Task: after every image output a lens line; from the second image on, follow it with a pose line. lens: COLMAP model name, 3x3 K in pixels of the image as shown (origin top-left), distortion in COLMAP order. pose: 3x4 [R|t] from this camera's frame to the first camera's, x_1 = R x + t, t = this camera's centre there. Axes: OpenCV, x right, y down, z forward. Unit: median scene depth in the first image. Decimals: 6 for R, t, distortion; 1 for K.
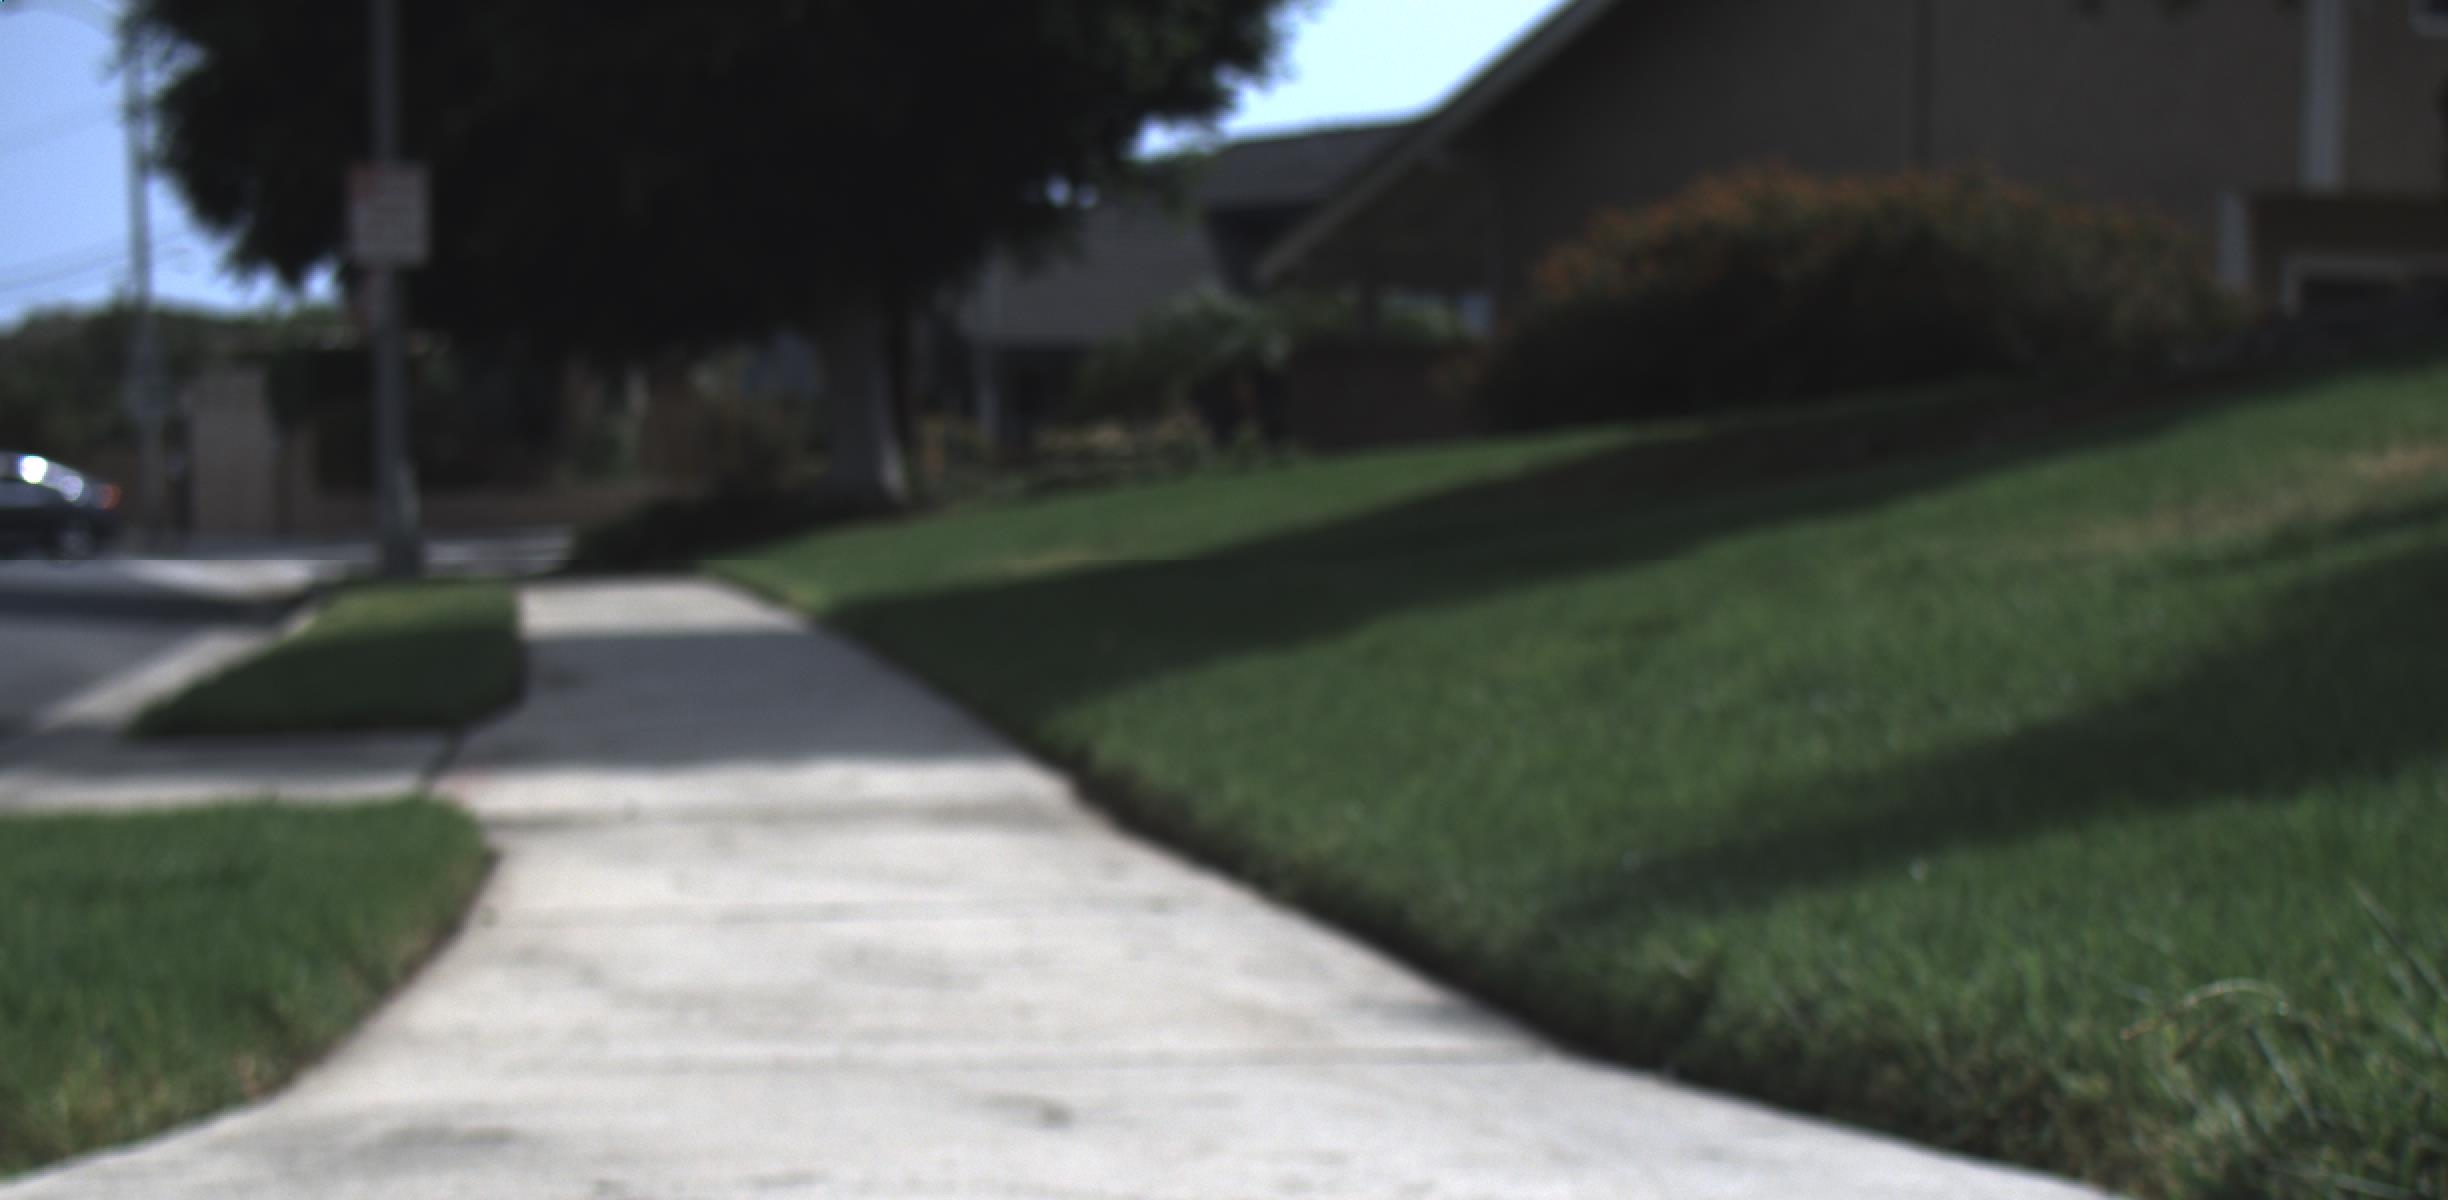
lens RADIAL K [[5086.8, 0, 1224.0], [0, 5086.8, 600.0], [0, 0, 1]] dist [-0.234406, 4.229585]
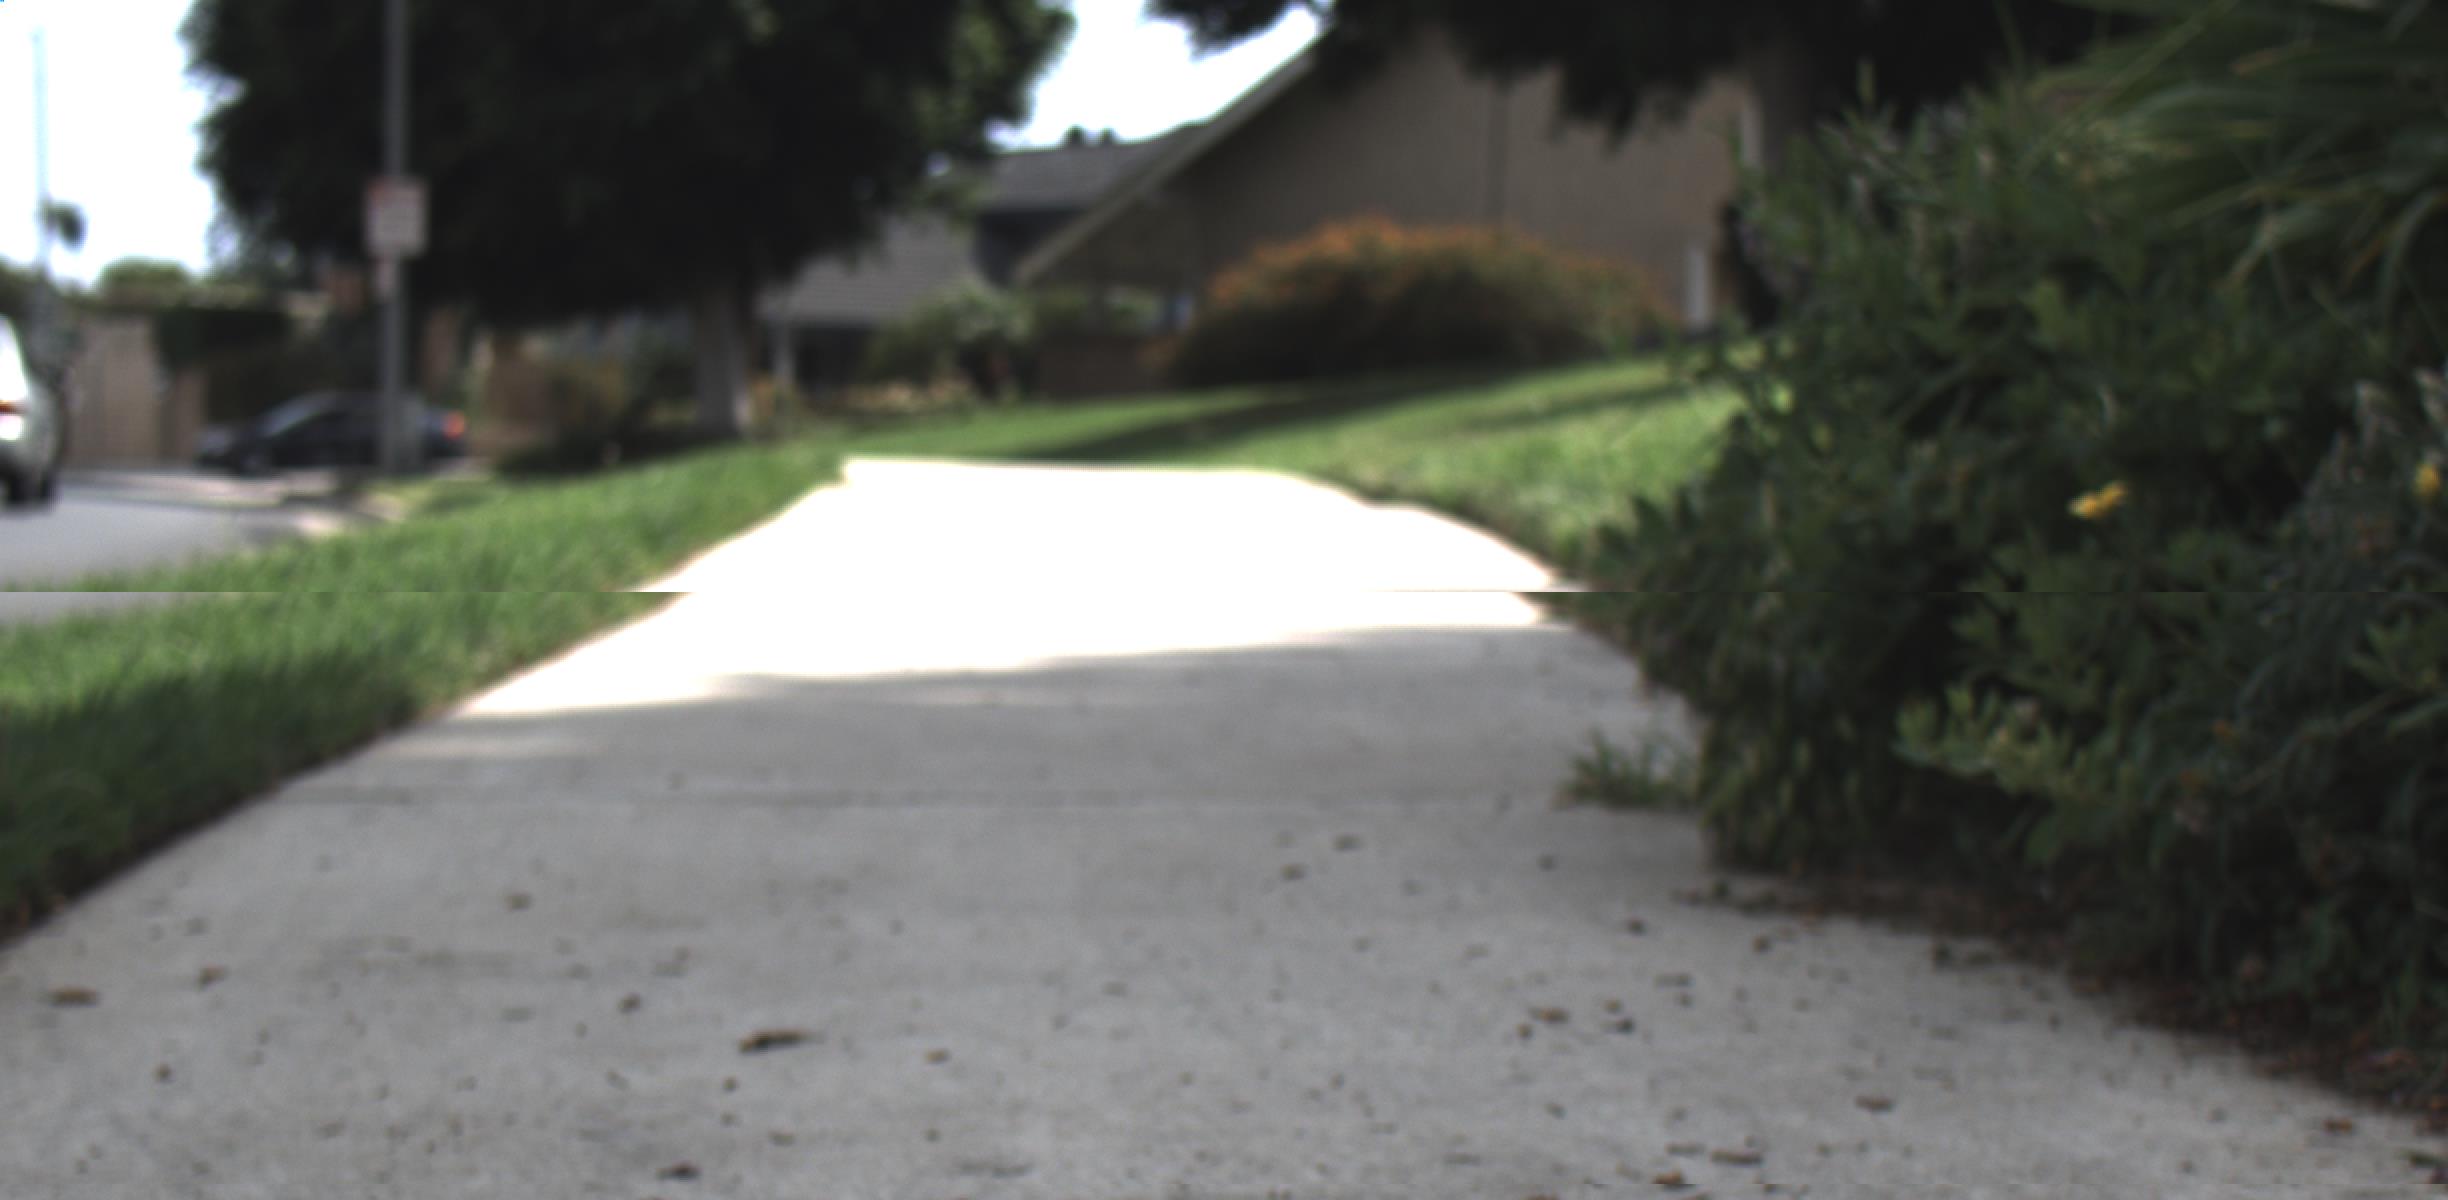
lens RADIAL K [[5086.8, 0, 1224.0], [0, 5086.8, 600.0], [0, 0, 1]] dist [-0.234406, 4.229585]
pose [[0.998181, 0.027411, 0.053698, -0.009472], [-0.027613, 0.999614, 0.003033, 0.017773], [-0.053594, -0.004511, 0.998553, -0.385566]]
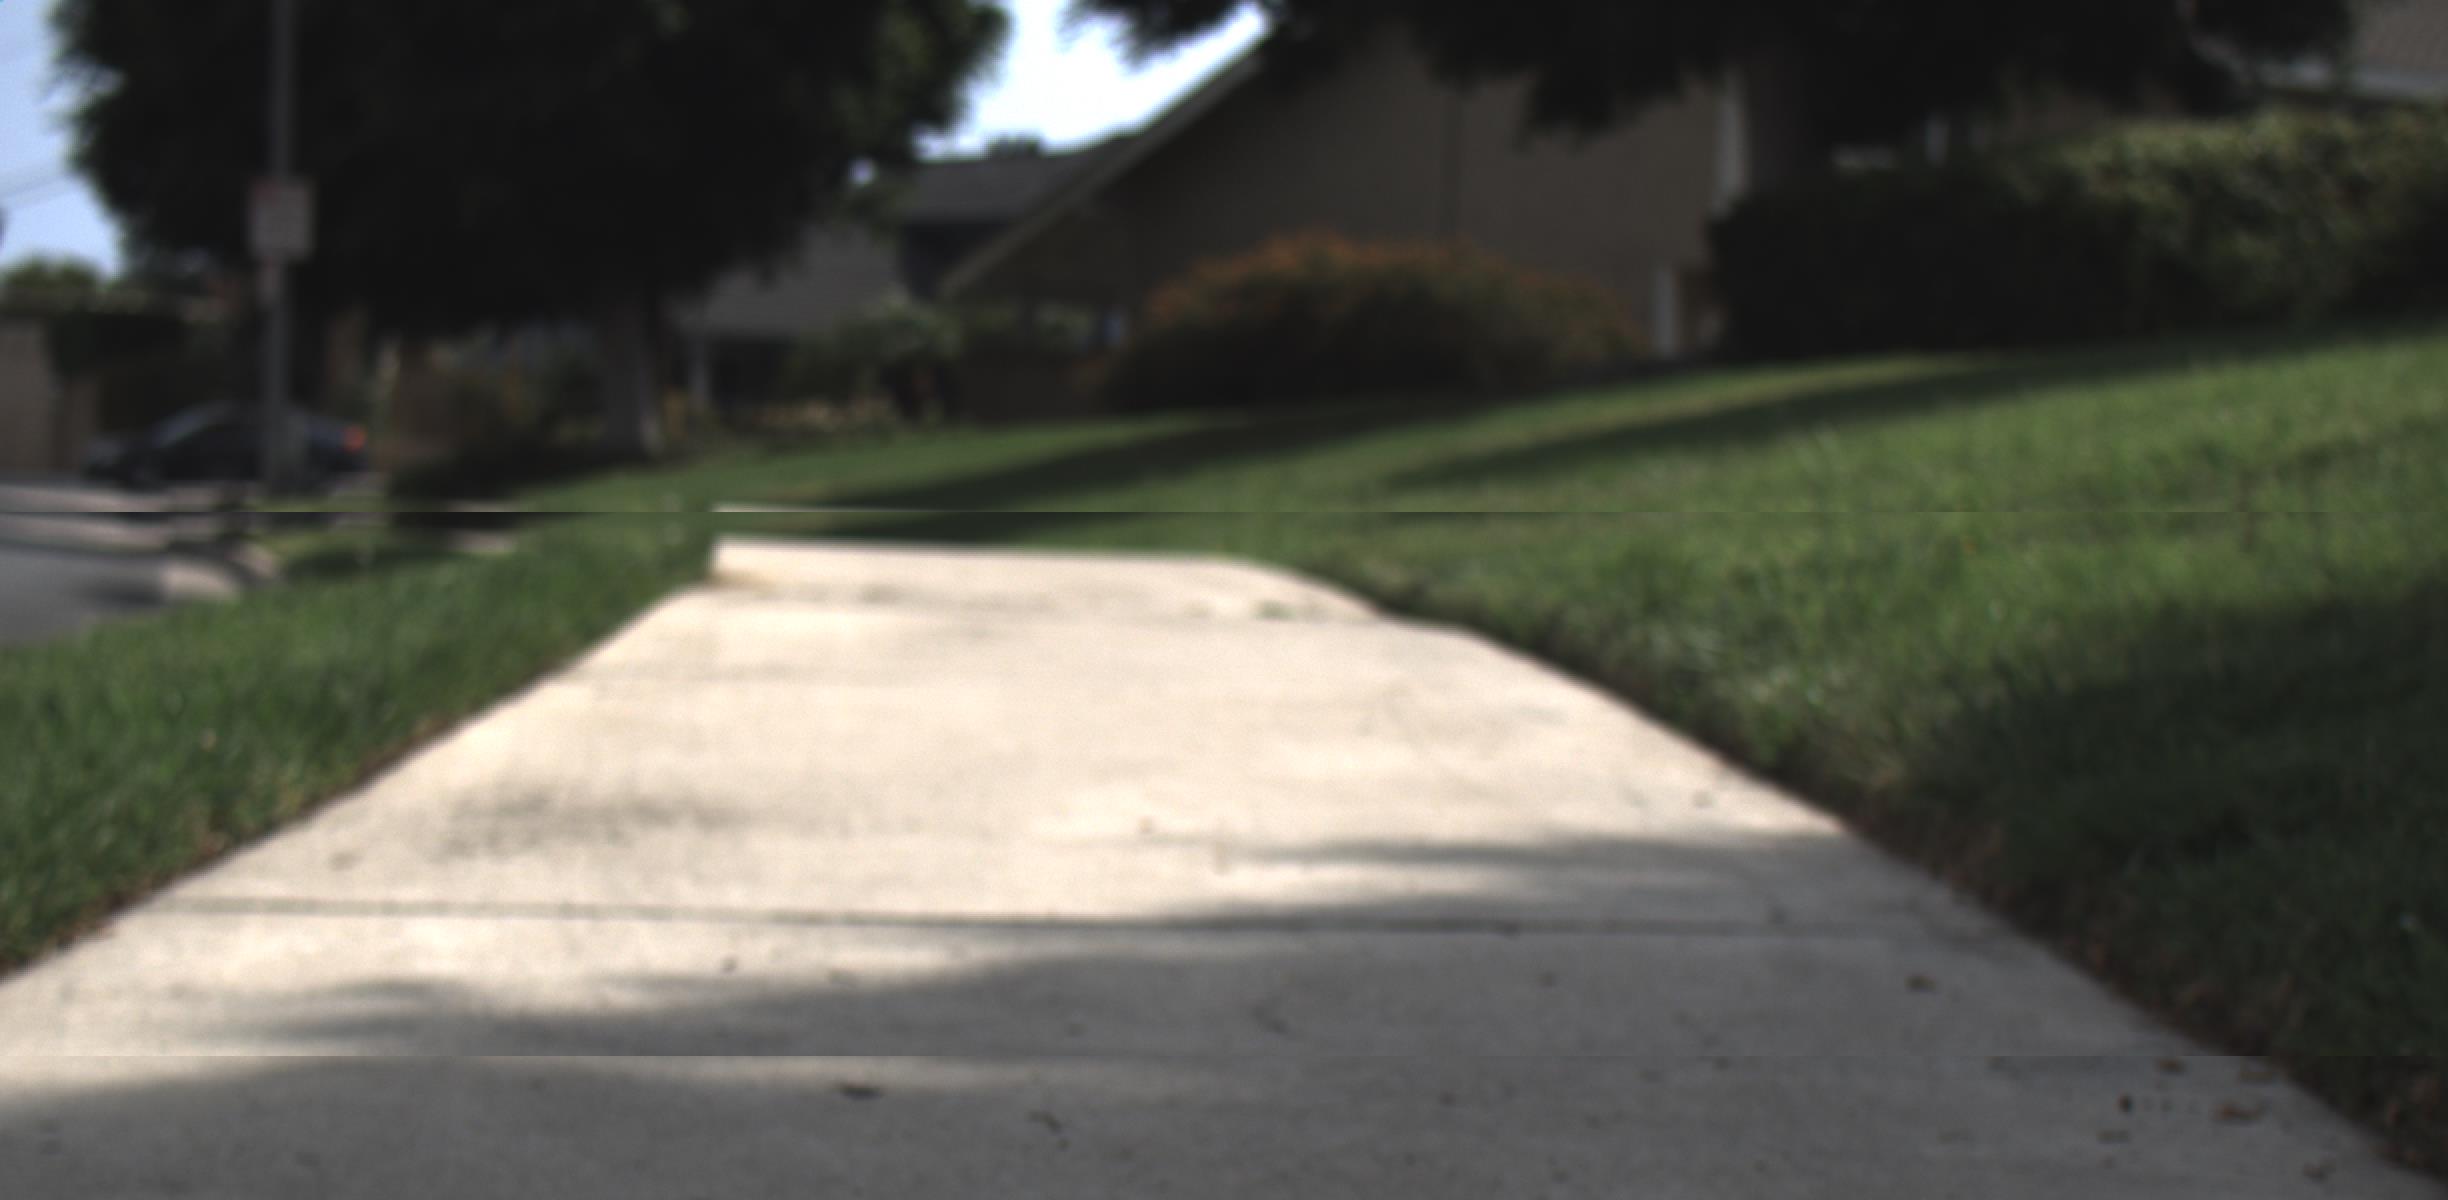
lens RADIAL K [[5086.8, 0, 1224.0], [0, 5086.8, 600.0], [0, 0, 1]] dist [-0.234406, 4.229585]
pose [[0.996971, 0.038572, 0.067538, -0.006582], [-0.038614, 0.999254, -0.000680, 0.013094], [-0.067514, -0.001930, 0.997716, -0.307798]]
